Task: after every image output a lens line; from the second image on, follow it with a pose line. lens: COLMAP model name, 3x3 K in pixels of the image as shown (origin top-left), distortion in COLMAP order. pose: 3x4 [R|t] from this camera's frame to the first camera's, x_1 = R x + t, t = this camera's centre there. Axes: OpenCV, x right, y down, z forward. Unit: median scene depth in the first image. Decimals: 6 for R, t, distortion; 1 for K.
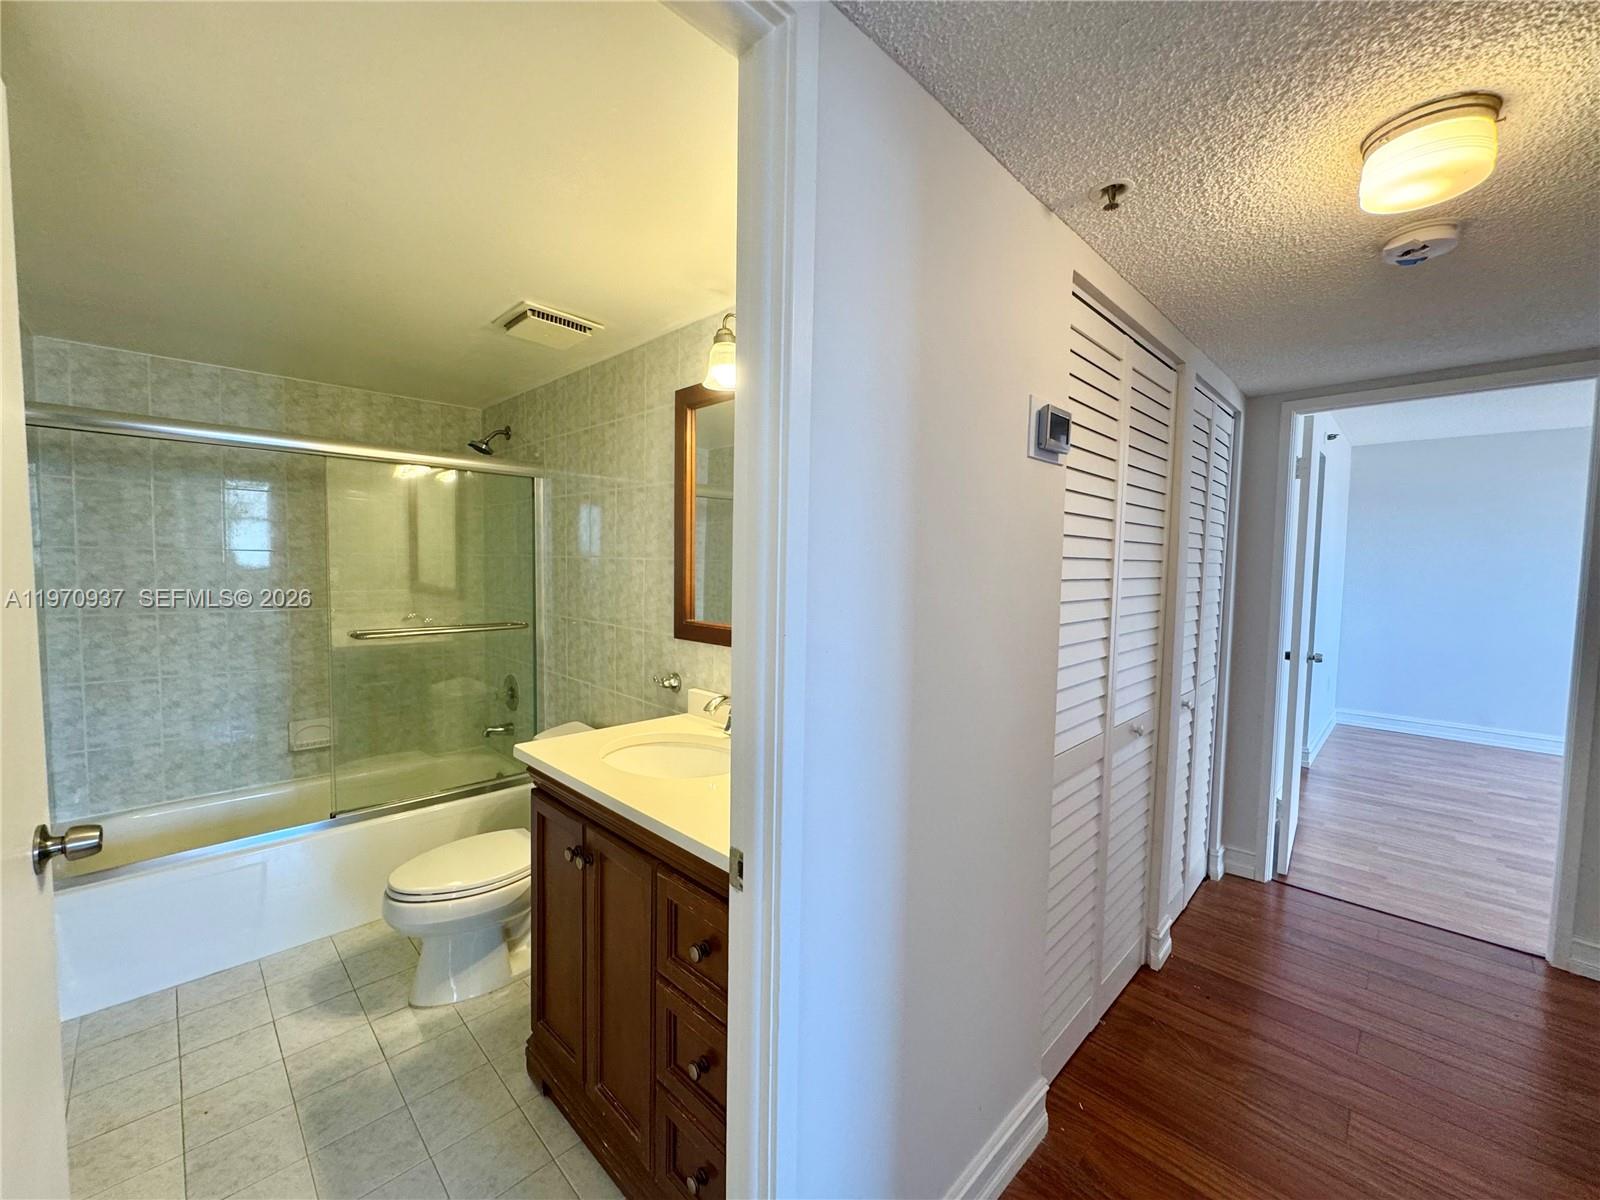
lens RADIAL K [[642.3, 0, 799.7], [0, 642.3, 598.3], [0, 0, 1]] dist [-0.004014, 0.000793]
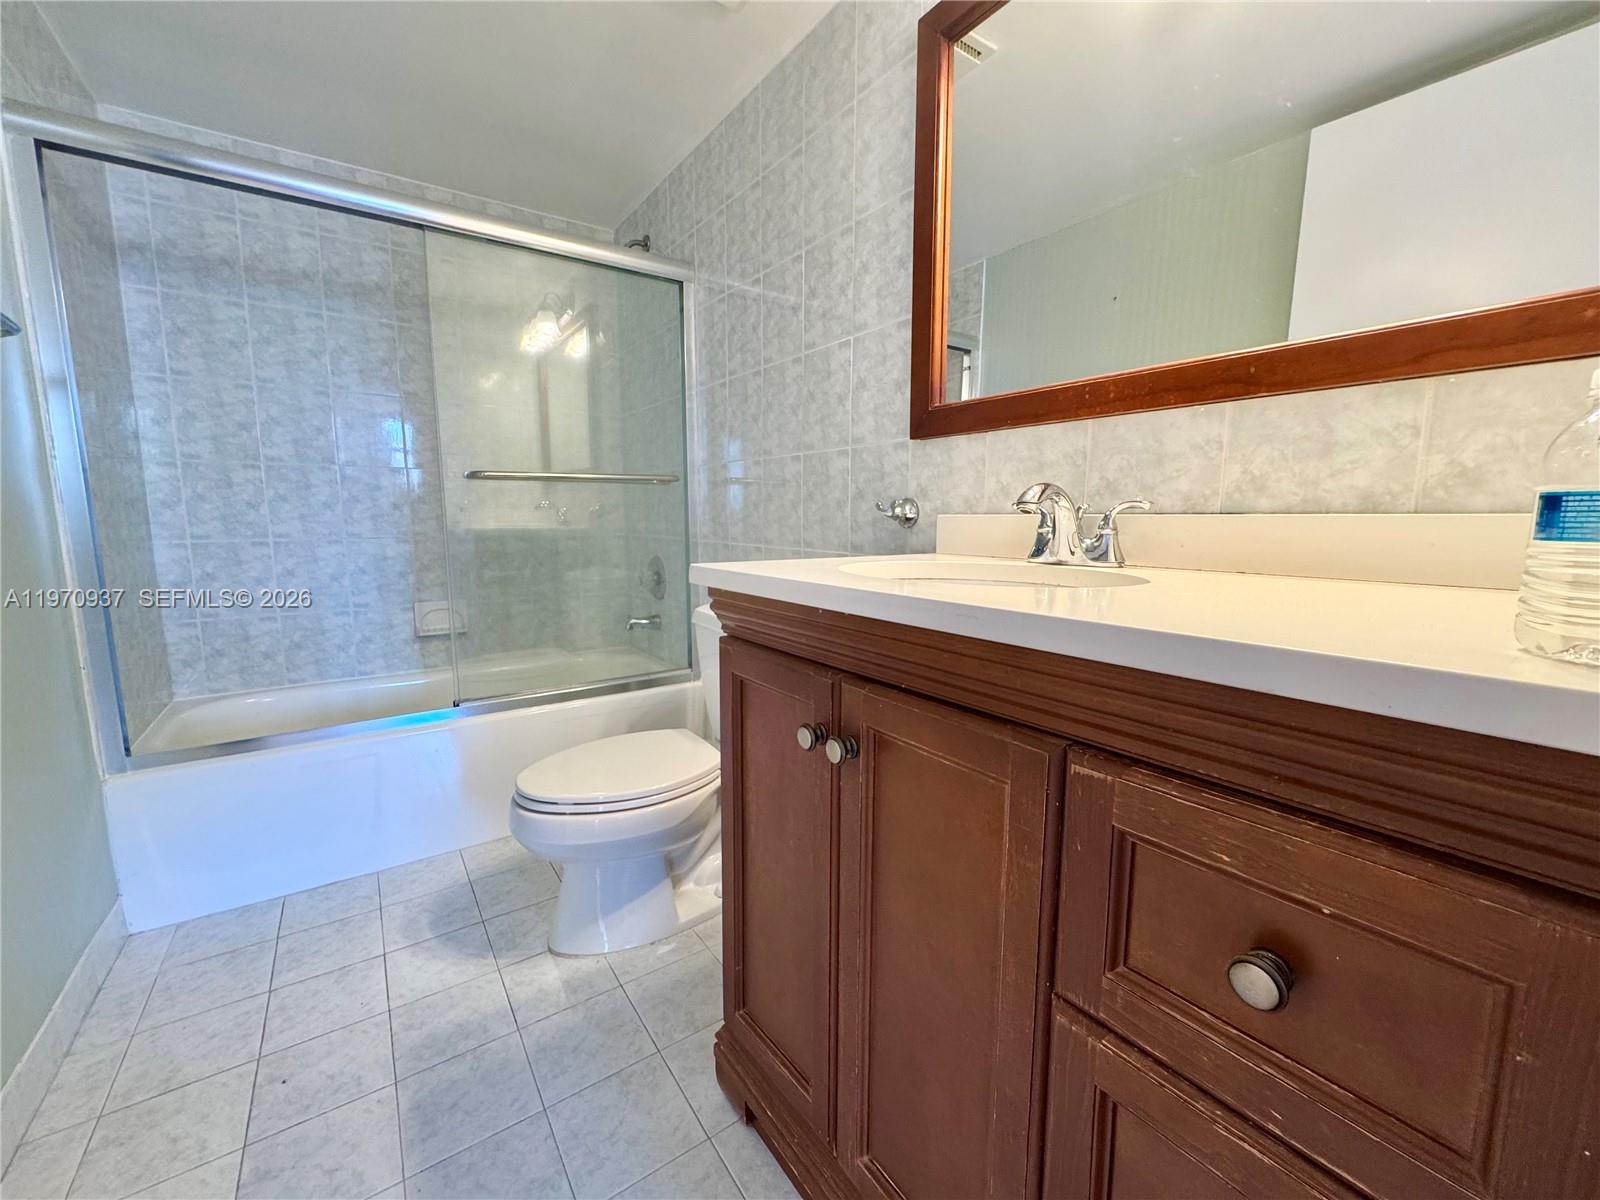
lens RADIAL K [[642.3, 0, 799.4], [0, 642.3, 597.2], [0, 0, 1]] dist [-0.004014, 0.000793]
pose [[0.984345, 0.006654, -0.176127, -0.169079], [0.006206, 0.997359, 0.072363, 0.152351], [0.176144, -0.072323, 0.981704, 0.302505]]
